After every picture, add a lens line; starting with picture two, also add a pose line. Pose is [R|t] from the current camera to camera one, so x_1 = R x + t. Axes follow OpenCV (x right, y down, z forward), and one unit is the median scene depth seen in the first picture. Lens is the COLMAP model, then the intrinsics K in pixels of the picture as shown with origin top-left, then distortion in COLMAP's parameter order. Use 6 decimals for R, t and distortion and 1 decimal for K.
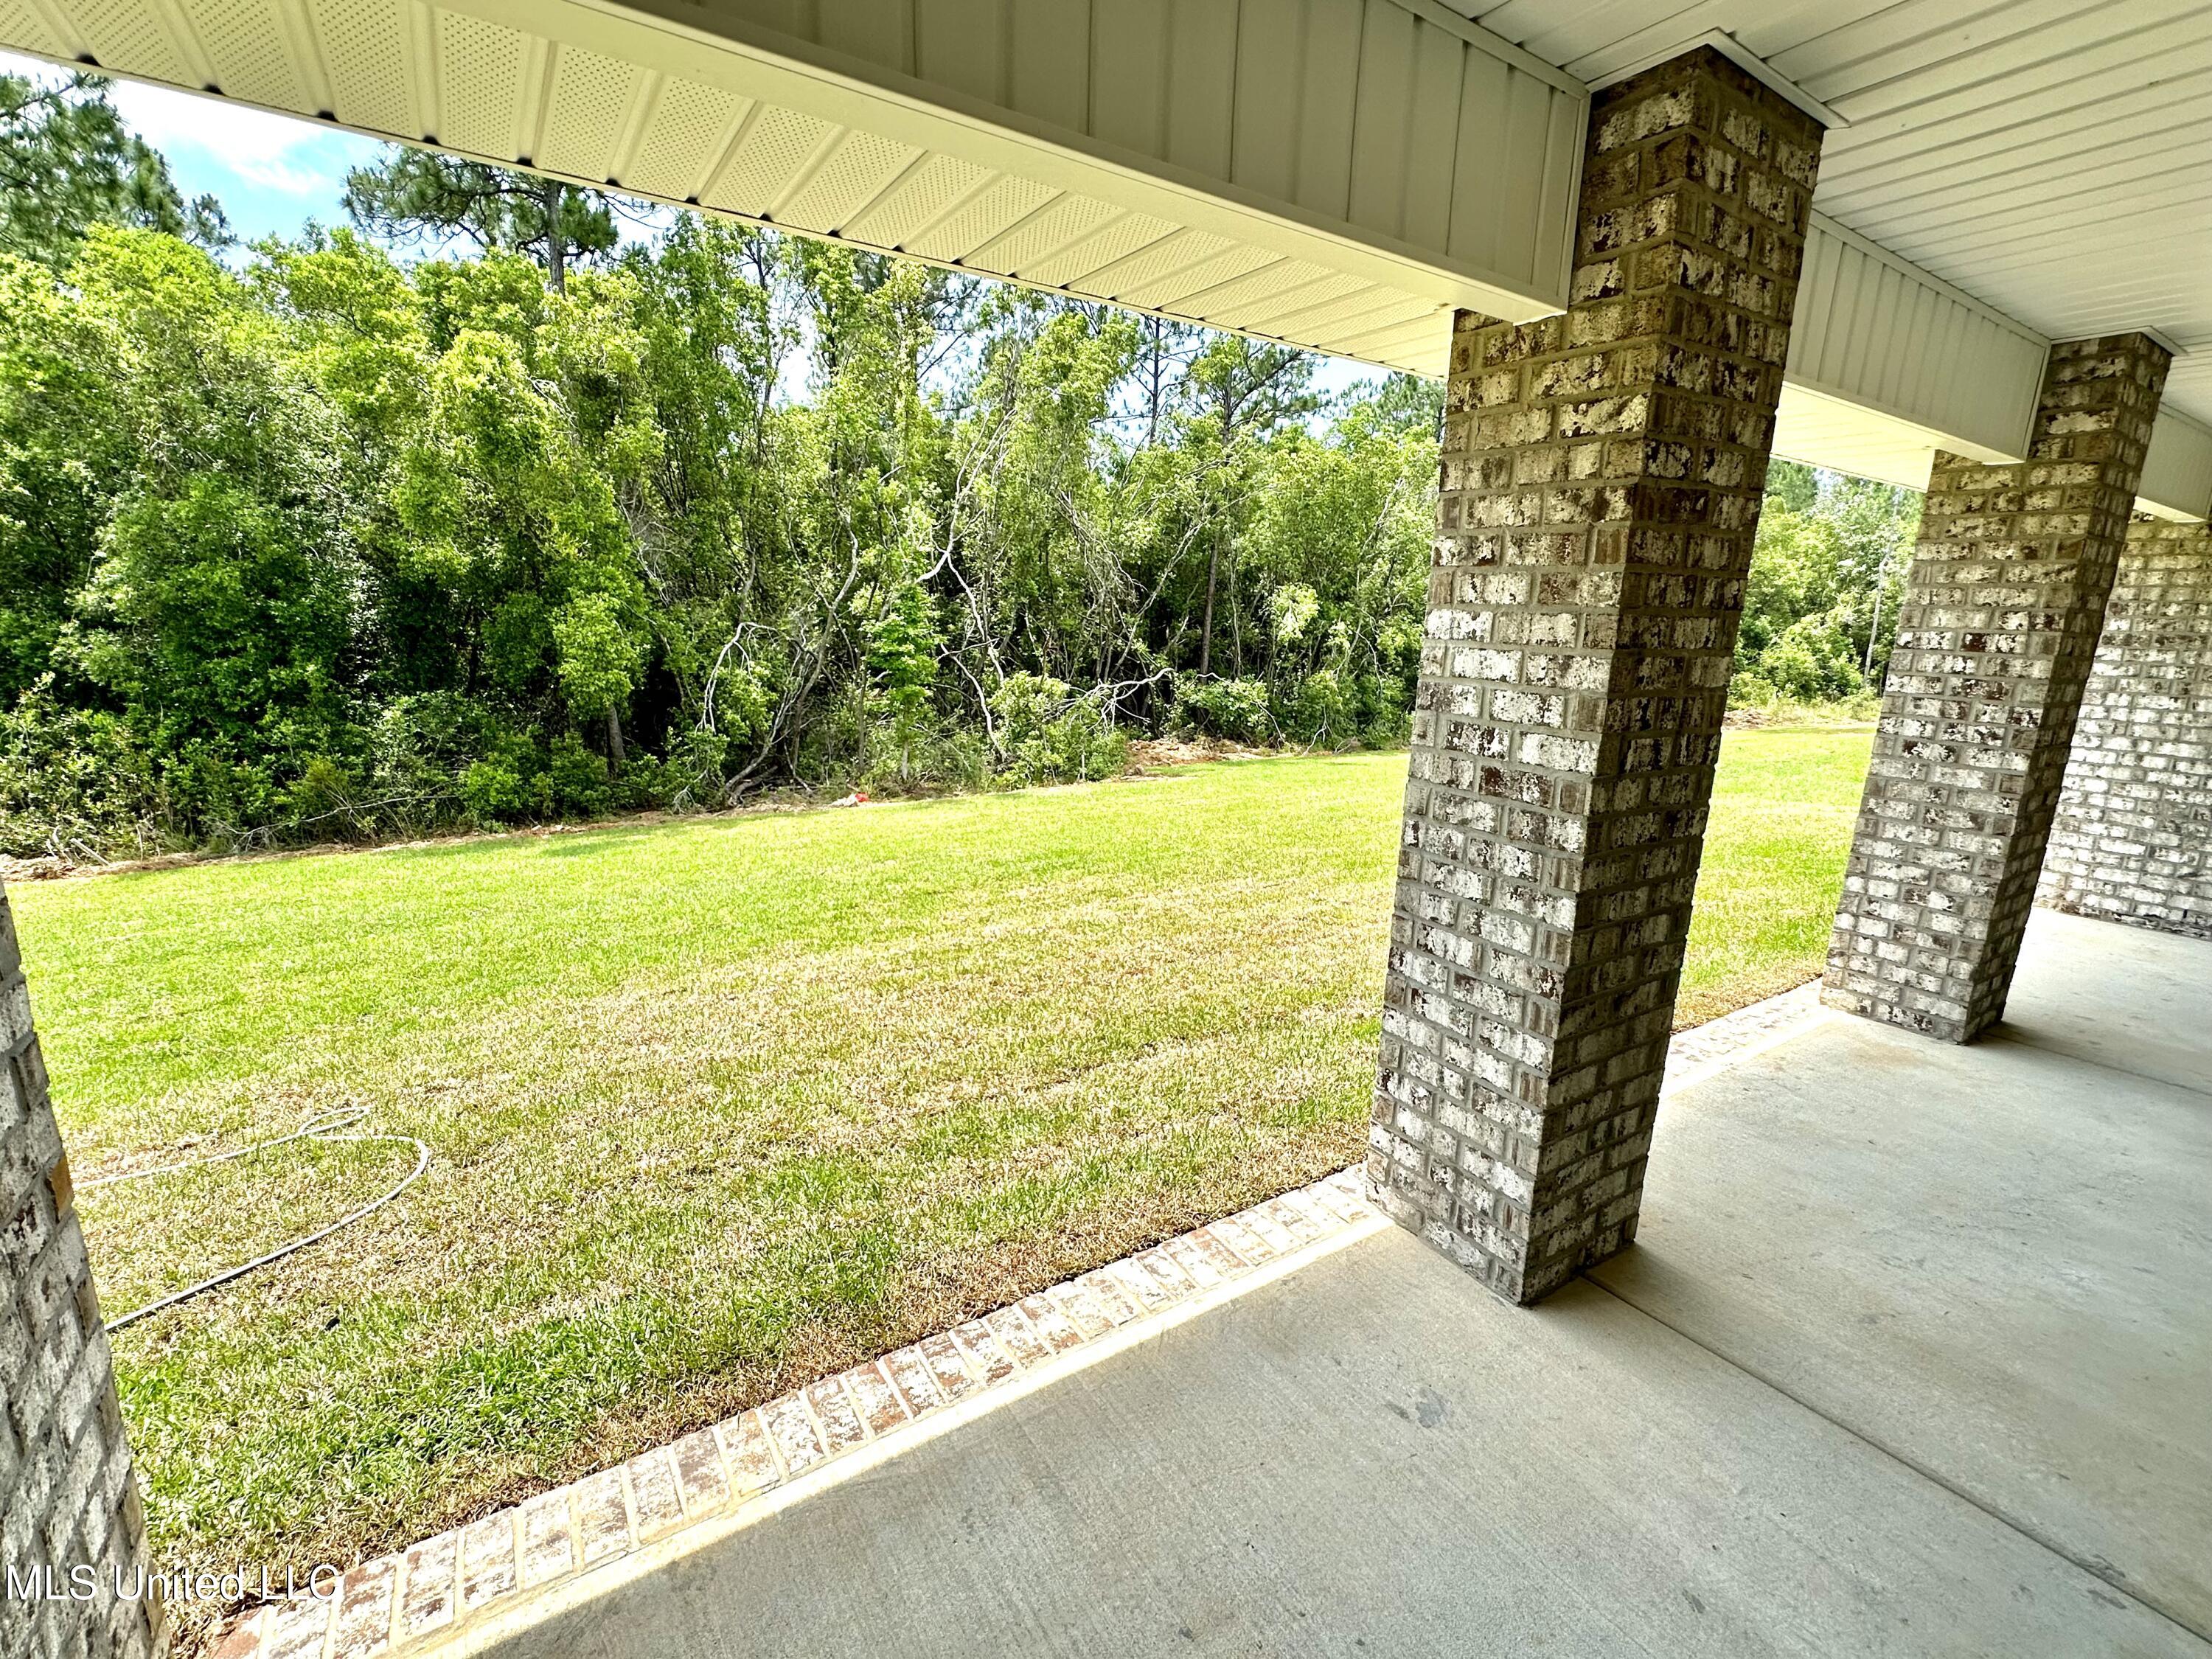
lens RADIAL K [[964.1, 0, 1102.3], [0, 964.1, 827.2], [0, 0, 1]] dist [-0.010336, 0.001801]
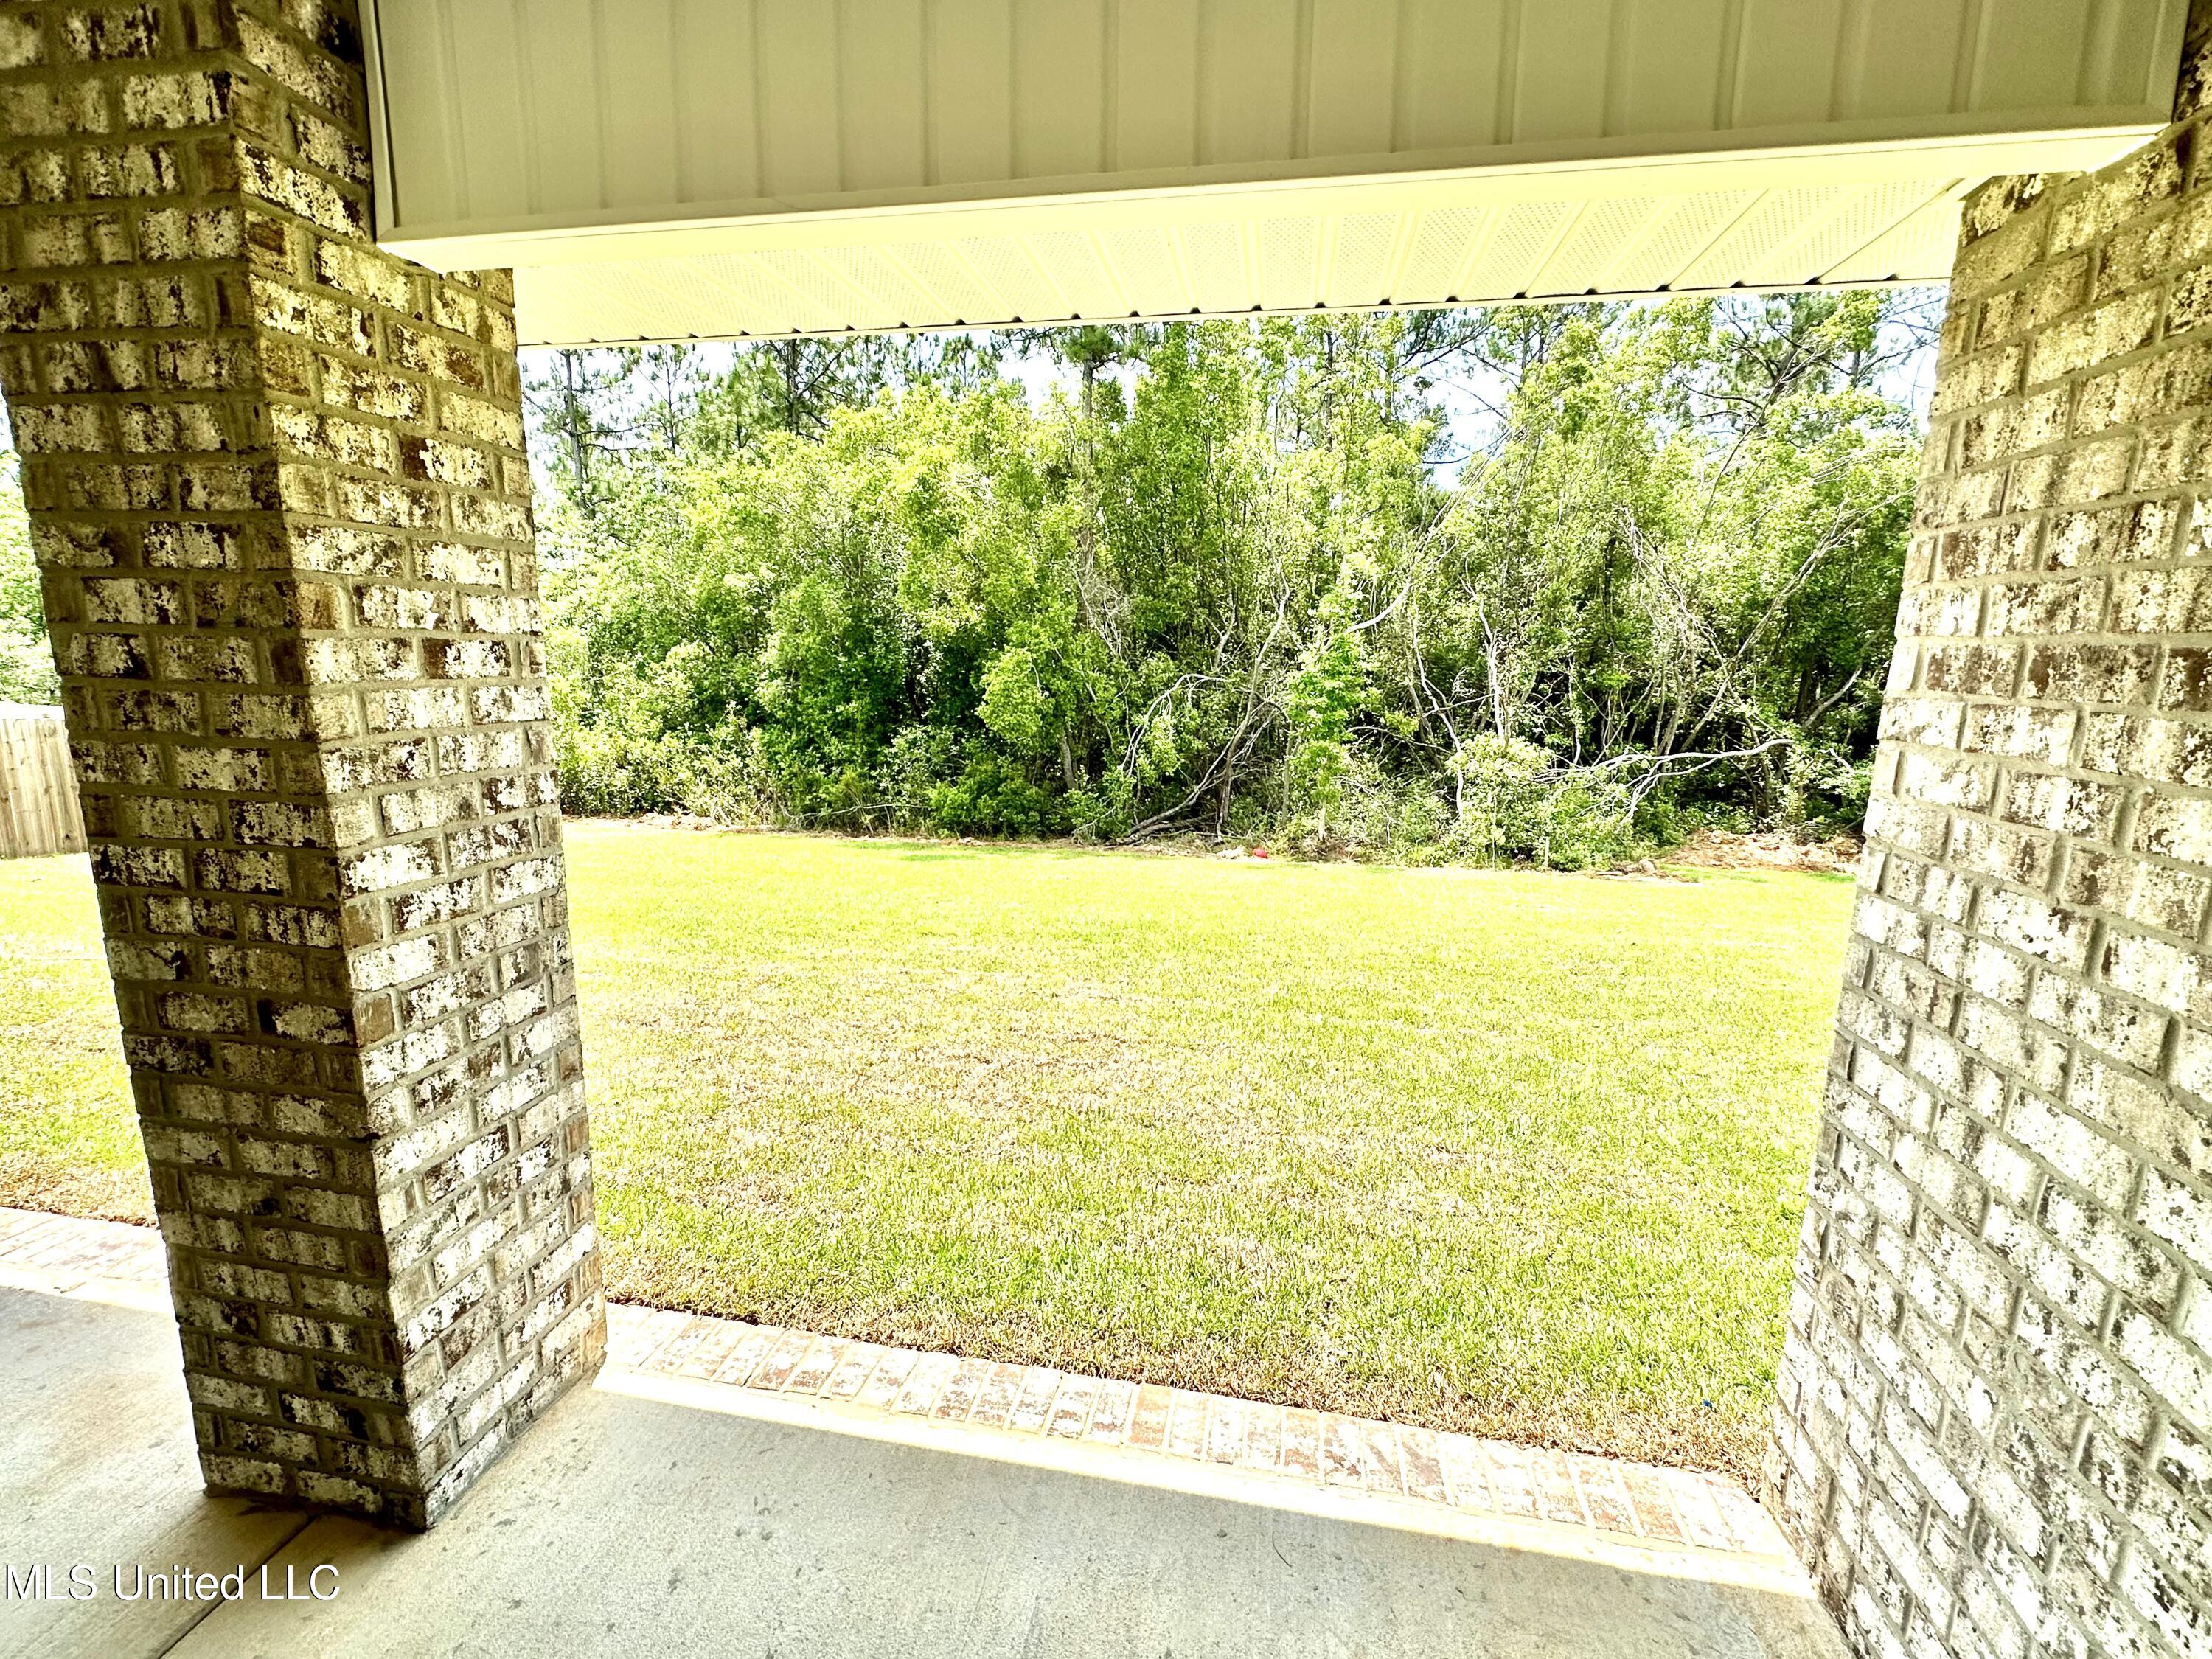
lens RADIAL K [[964.1, 0, 1108.3], [0, 964.1, 823.9], [0, 0, 1]] dist [-0.010336, 0.001801]
pose [[0.723081, 0.105731, -0.682624, 2.334375], [-0.148176, 0.988954, -0.003780, -0.256159], [0.674684, 0.103881, 0.730760, 1.407072]]
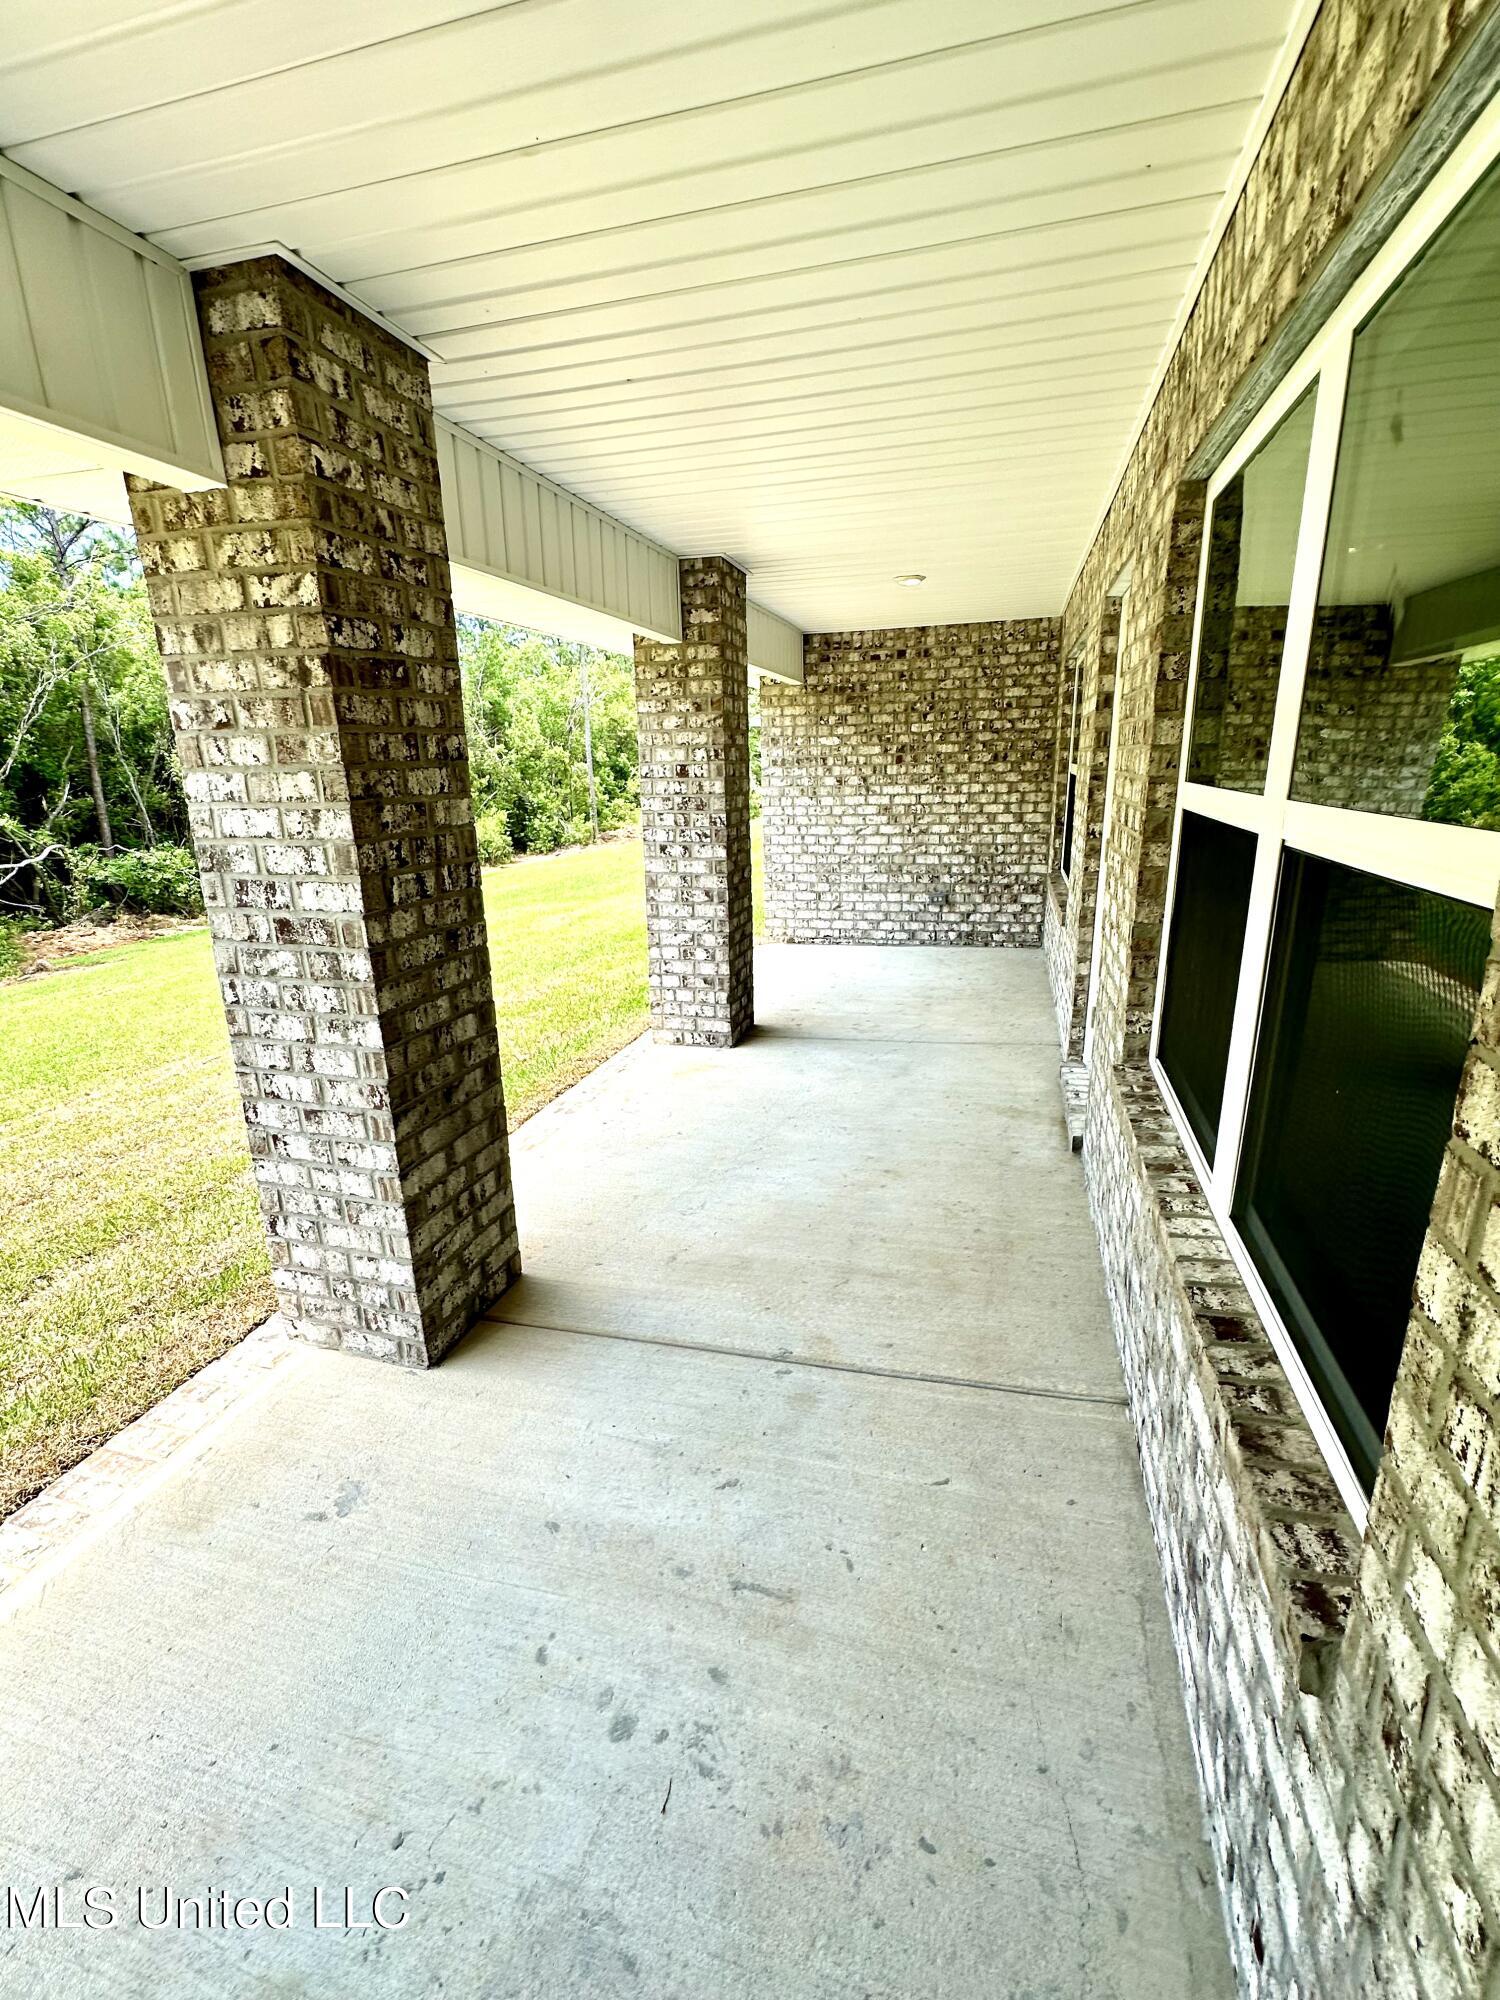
lens RADIAL K [[871.7, 0, 755.8], [0, 871.7, 1002.5], [0, 0, 1]] dist [-0.010336, 0.001801]
pose [[0.743848, -0.220861, 0.630802, 0.153527], [0.188686, 0.974824, 0.118812, 0.013193], [-0.641162, 0.030645, 0.766794, -0.075131]]
